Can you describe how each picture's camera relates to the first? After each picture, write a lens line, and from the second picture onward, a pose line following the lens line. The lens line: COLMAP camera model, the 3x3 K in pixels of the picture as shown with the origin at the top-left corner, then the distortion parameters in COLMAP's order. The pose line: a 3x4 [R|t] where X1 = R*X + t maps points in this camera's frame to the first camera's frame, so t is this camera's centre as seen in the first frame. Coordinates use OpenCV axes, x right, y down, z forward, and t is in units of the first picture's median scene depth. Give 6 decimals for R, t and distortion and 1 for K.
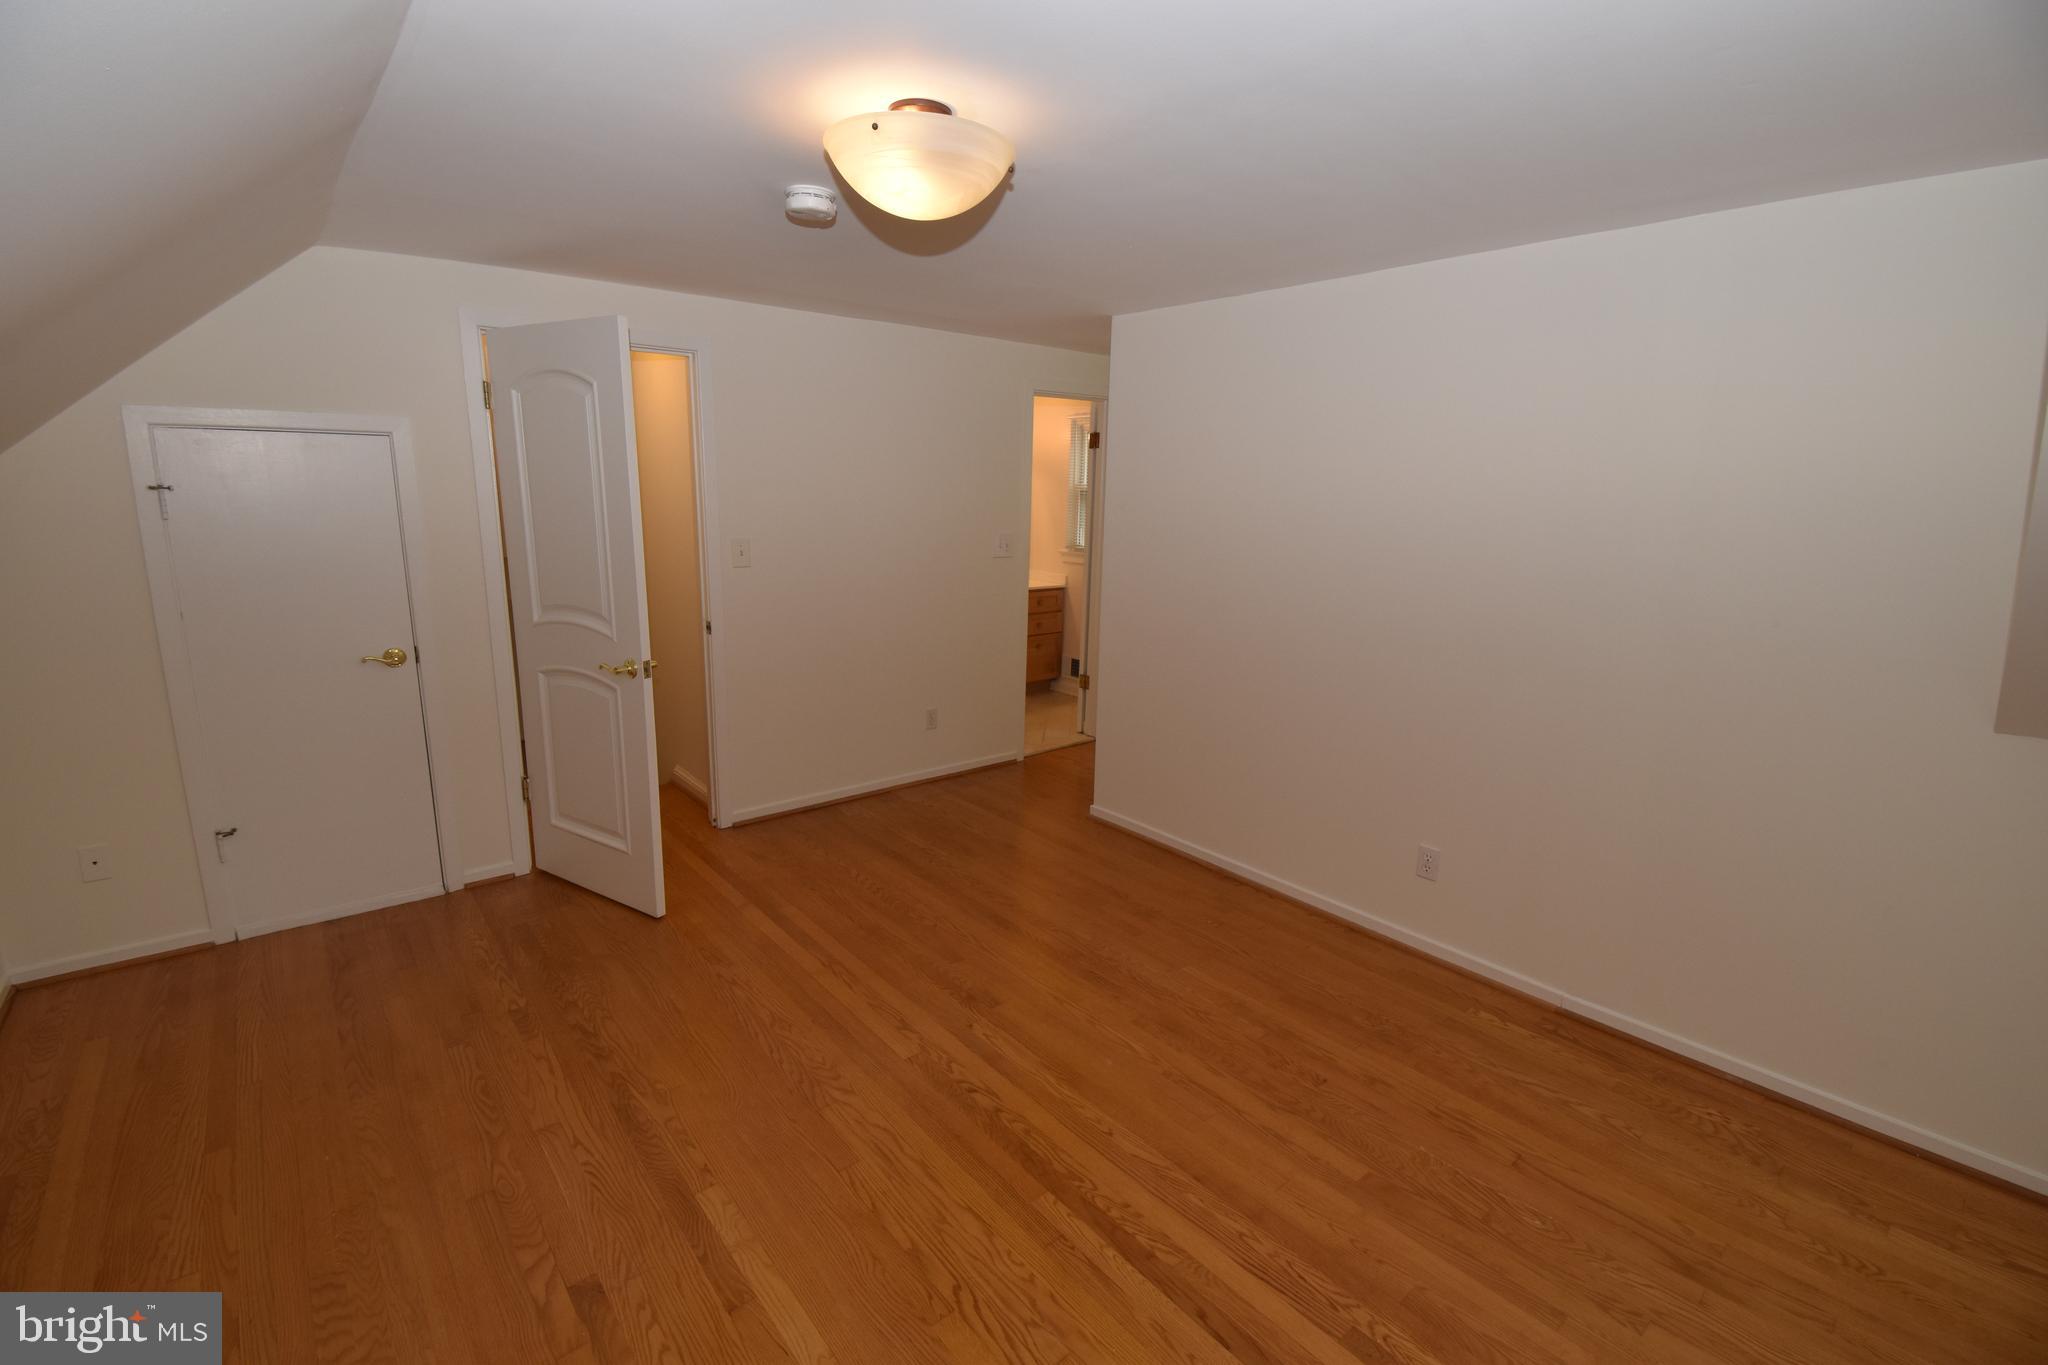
lens RADIAL K [[895.2, 0, 1024.0], [0, 895.2, 682.5], [0, 0, 1]] dist [-0.032518, -0.000571]
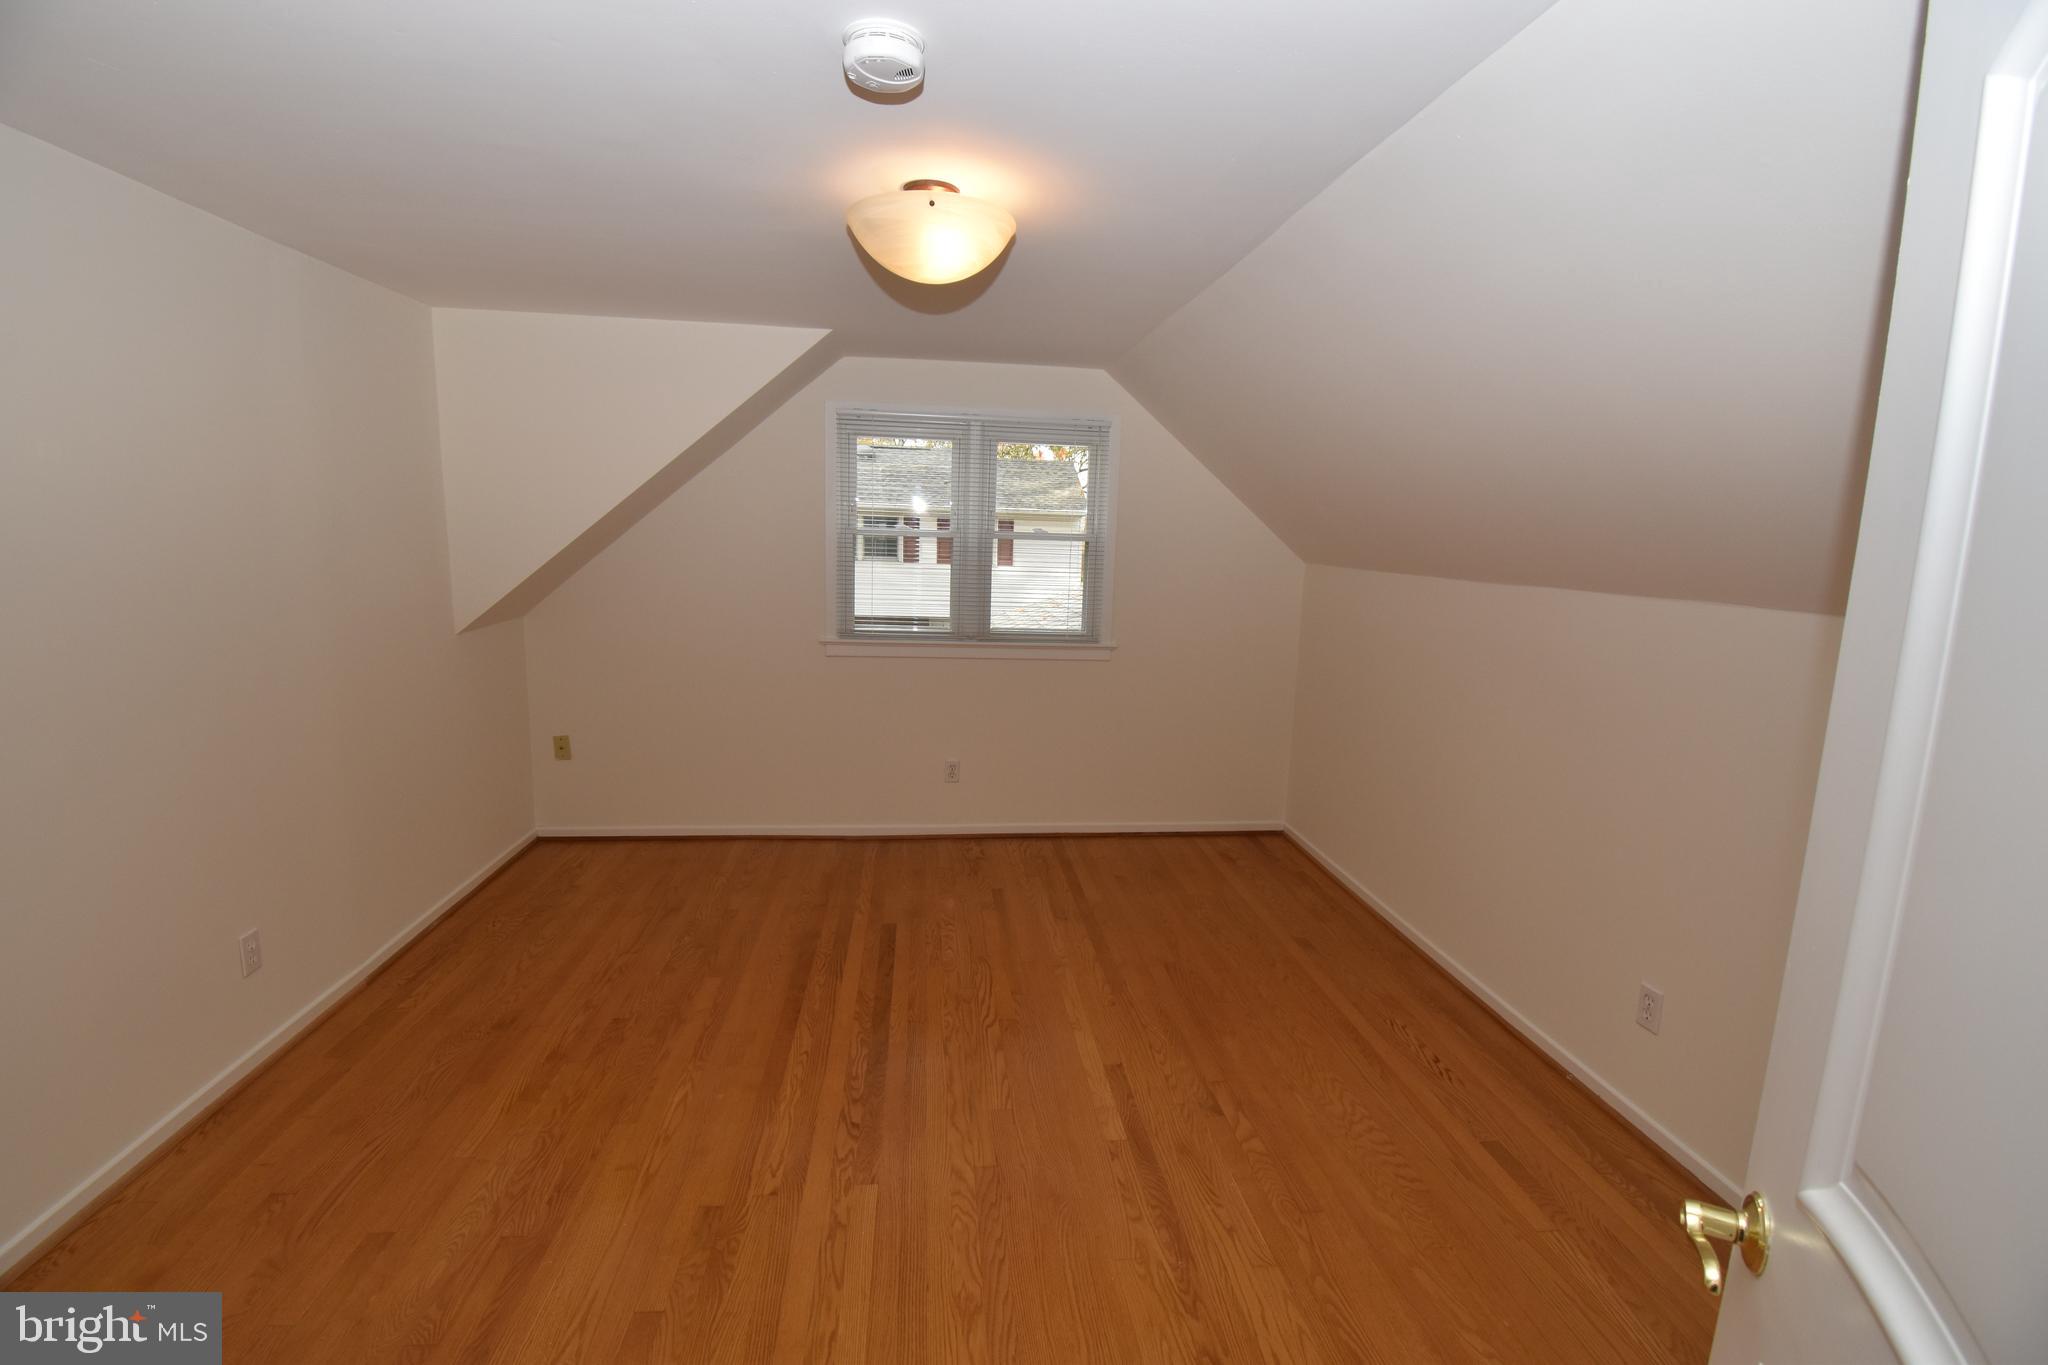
lens RADIAL K [[895.2, 0, 1024.0], [0, 895.2, 682.5], [0, 0, 1]] dist [-0.032518, -0.000571]
pose [[-0.829669, -0.141843, 0.539936, -0.702650], [0.065678, 0.935666, 0.346722, -0.344123], [-0.554379, 0.323126, -0.766976, 1.548322]]
